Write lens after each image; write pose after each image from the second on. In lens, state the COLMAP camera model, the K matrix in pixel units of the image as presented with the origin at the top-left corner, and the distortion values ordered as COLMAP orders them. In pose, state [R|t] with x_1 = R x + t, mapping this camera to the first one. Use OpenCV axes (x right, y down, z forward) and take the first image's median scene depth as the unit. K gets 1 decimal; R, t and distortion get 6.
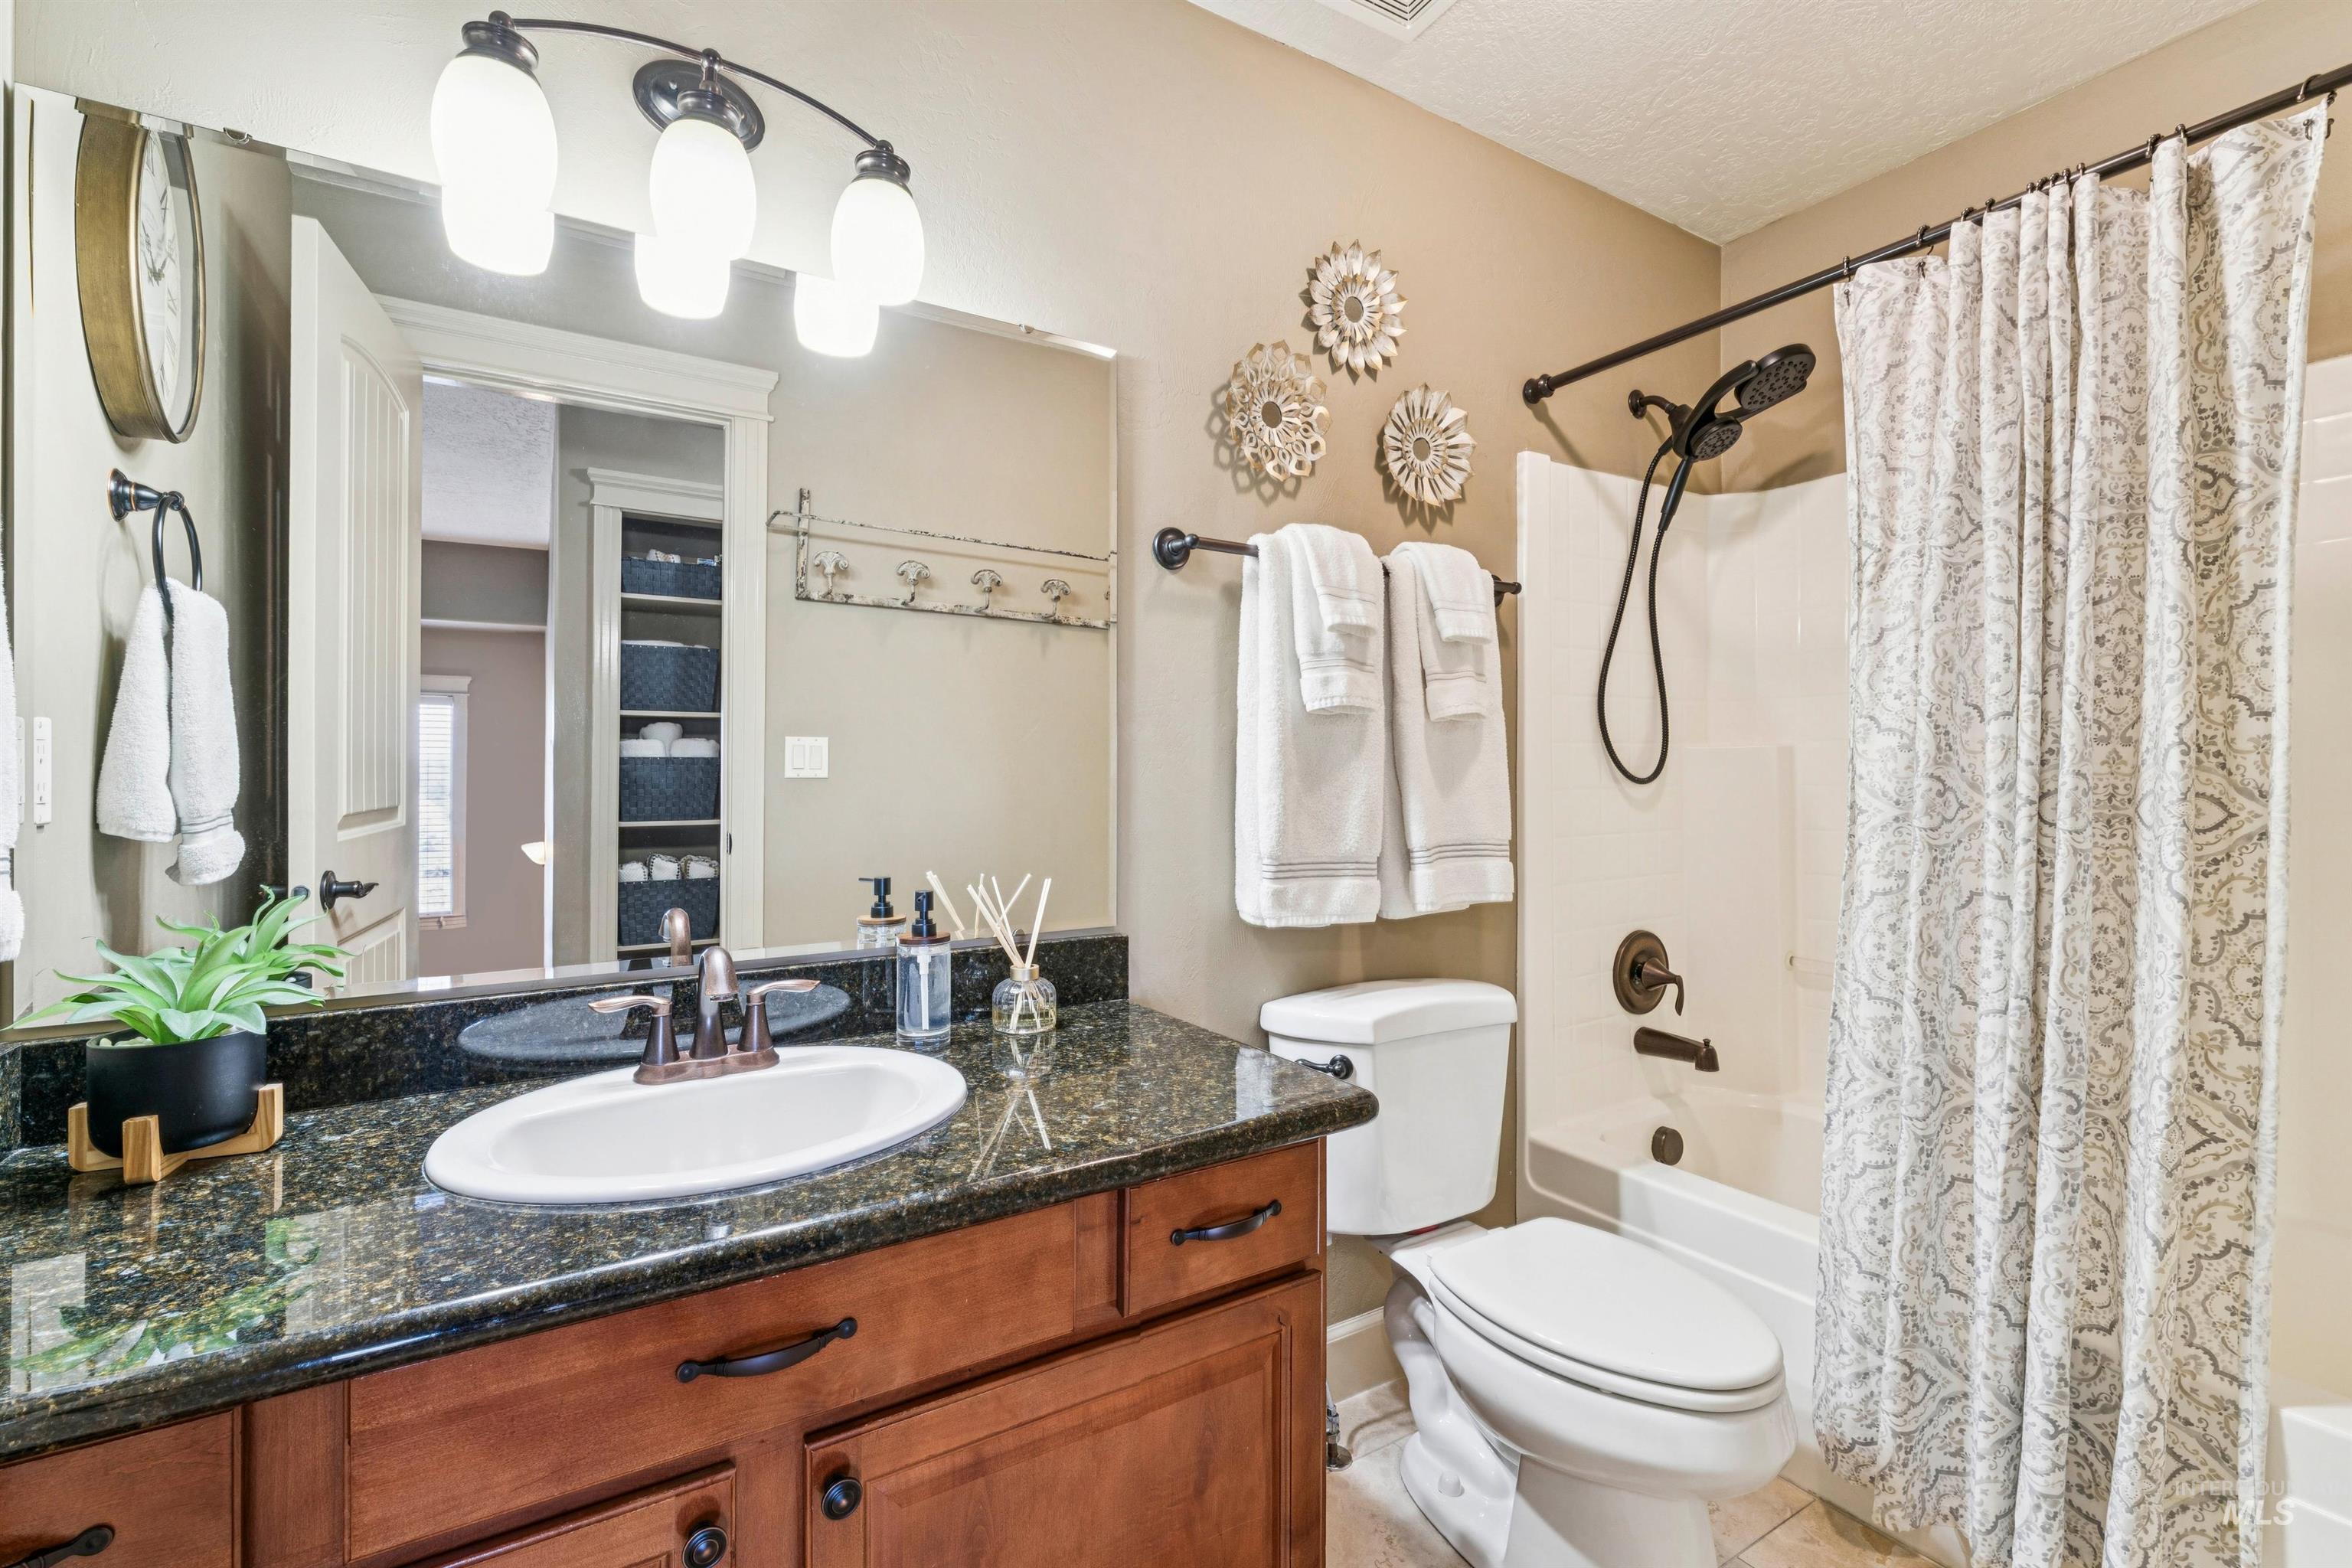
lens RADIAL K [[1018.3, 0, 1159.0], [0, 1018.3, 760.6], [0, 0, 1]] dist [-0.002045, 0.000062]
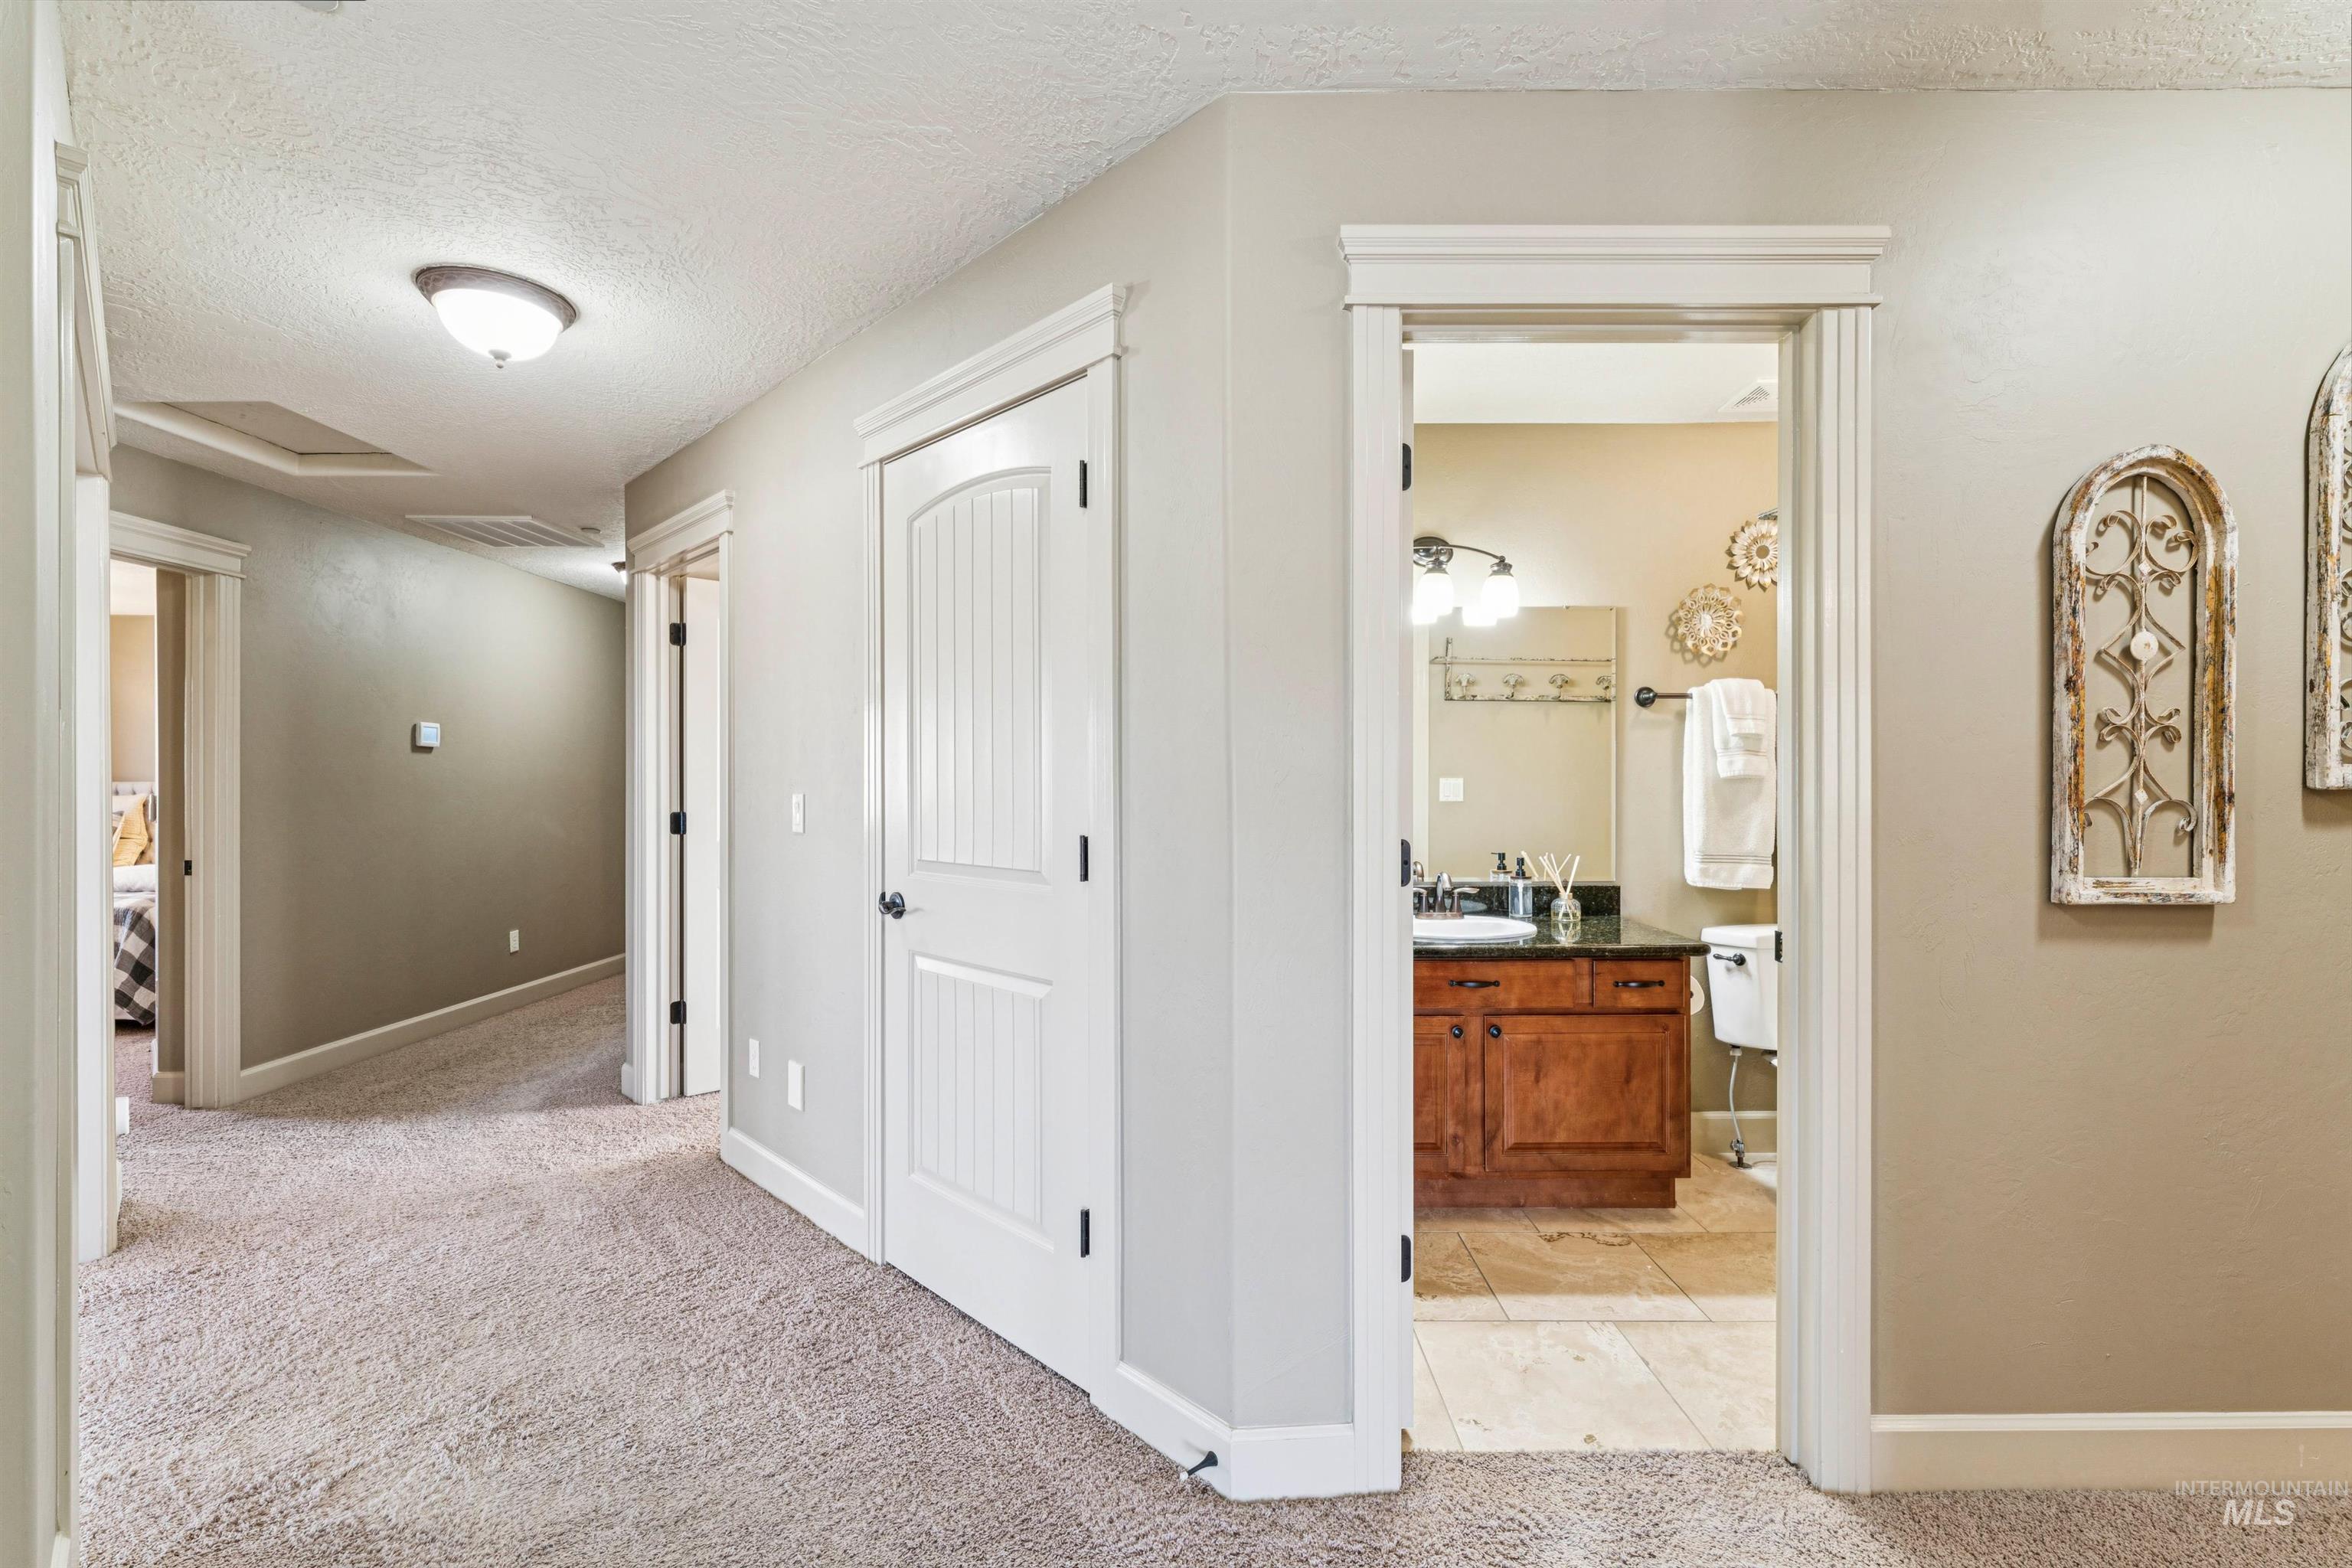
lens RADIAL K [[1025.9, 0, 1176.1], [0, 1025.9, 772.0], [0, 0, 1]] dist [0.000667, -0.000699]
pose [[0.851752, -0.003445, -0.523933, 0.282059], [0.007972, 0.999948, 0.006385, -0.078903], [0.523884, -0.009616, 0.851735, -1.208733]]
